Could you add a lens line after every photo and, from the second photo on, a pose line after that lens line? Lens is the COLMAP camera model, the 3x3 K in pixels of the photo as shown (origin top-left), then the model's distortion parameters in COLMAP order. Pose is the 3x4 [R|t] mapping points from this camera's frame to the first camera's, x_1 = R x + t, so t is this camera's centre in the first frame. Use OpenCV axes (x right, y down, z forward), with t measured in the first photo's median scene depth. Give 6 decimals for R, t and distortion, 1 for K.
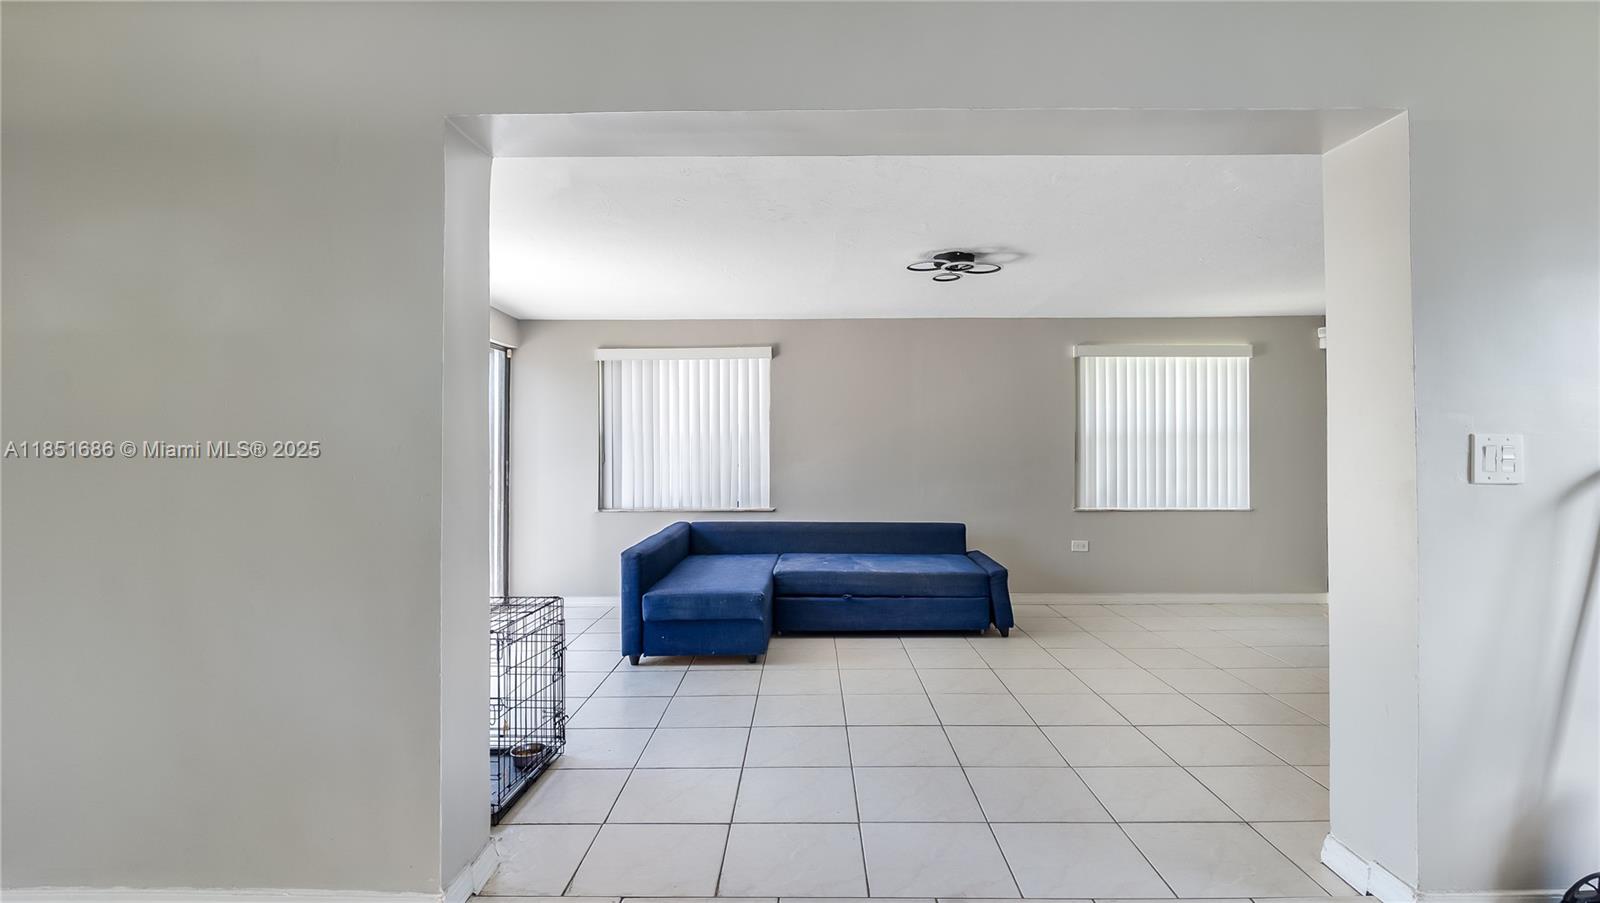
lens RADIAL K [[743.5, 0, 800.8], [0, 743.5, 445.3], [0, 0, 1]] dist [-0.006627, 0.000368]
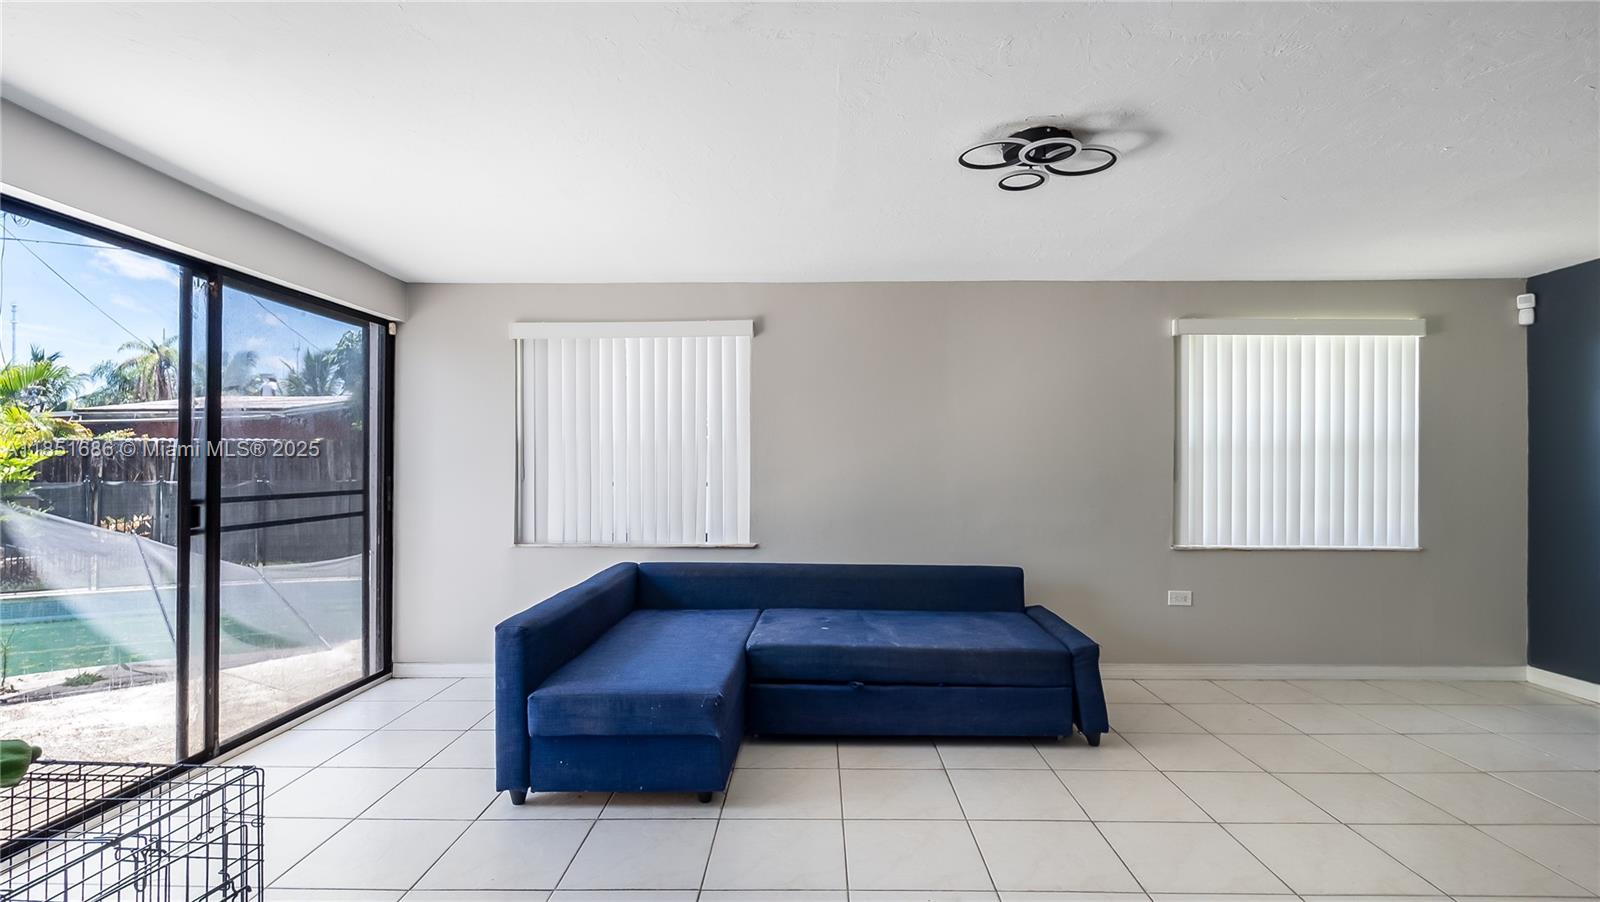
lens RADIAL K [[741.5, 0, 803.6], [0, 741.5, 471.1], [0, 0, 1]] dist [-0.010459, -0.000086]
pose [[0.999965, 0.003903, -0.007419, 0.016197], [-0.003789, 0.999875, 0.015325, 0.002941], [0.007478, -0.015296, 0.999855, 0.289141]]
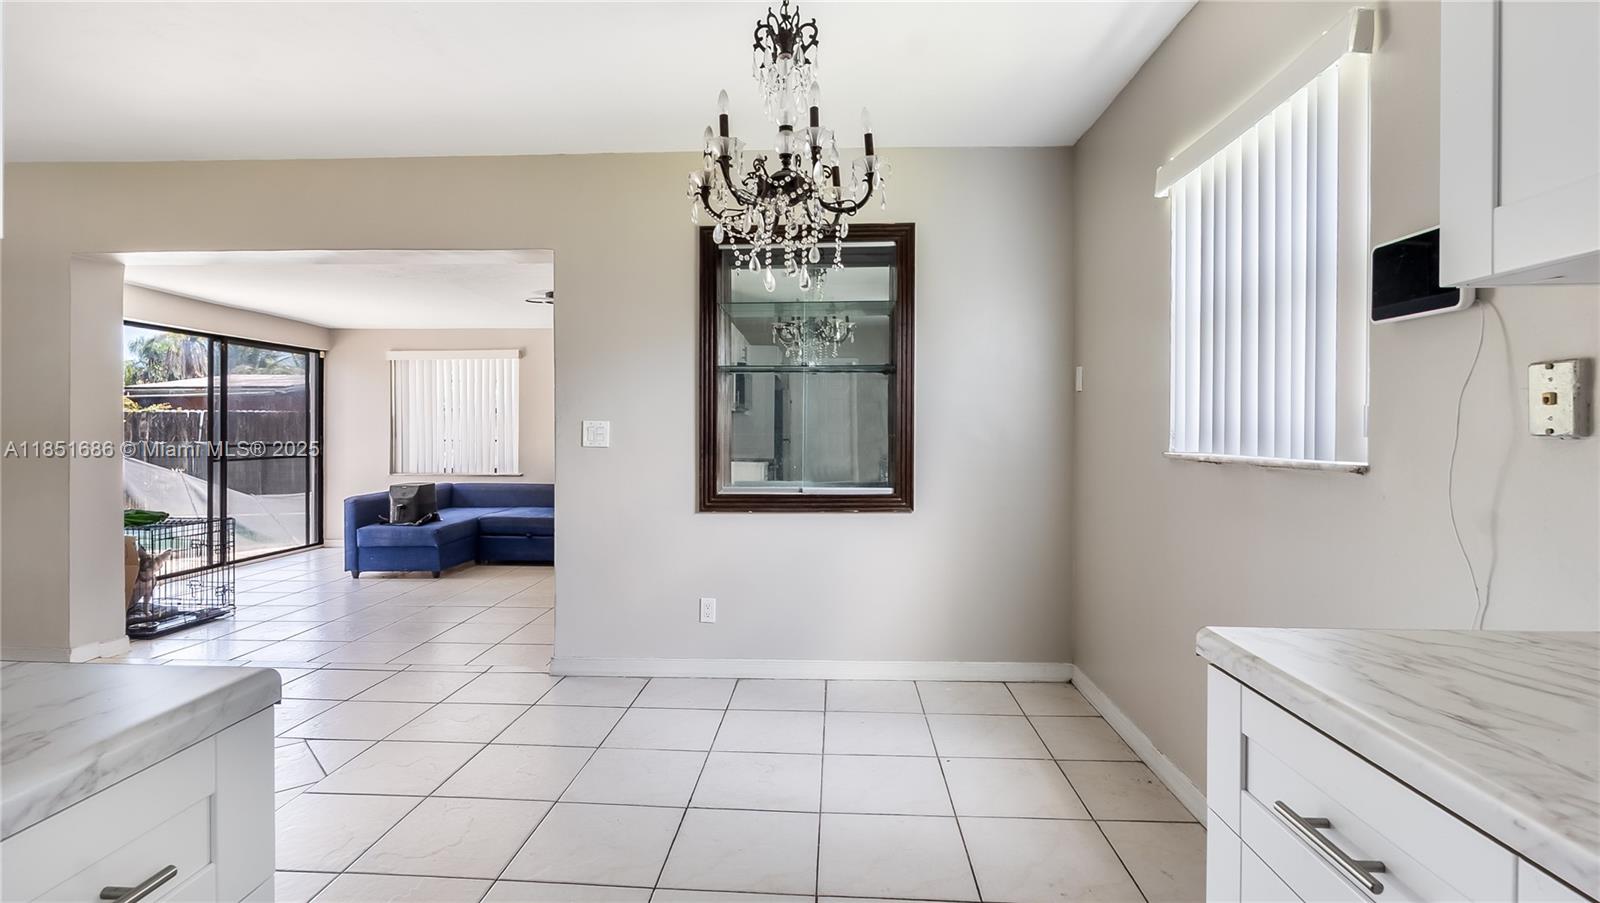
lens RADIAL K [[743.5, 0, 800.8], [0, 743.5, 445.3], [0, 0, 1]] dist [-0.006627, 0.000368]
pose [[0.999485, 0.006056, -0.031517, 0.515578], [-0.005278, 0.999680, 0.024730, 0.000000], [0.031657, -0.024551, 0.999197, -0.300416]]
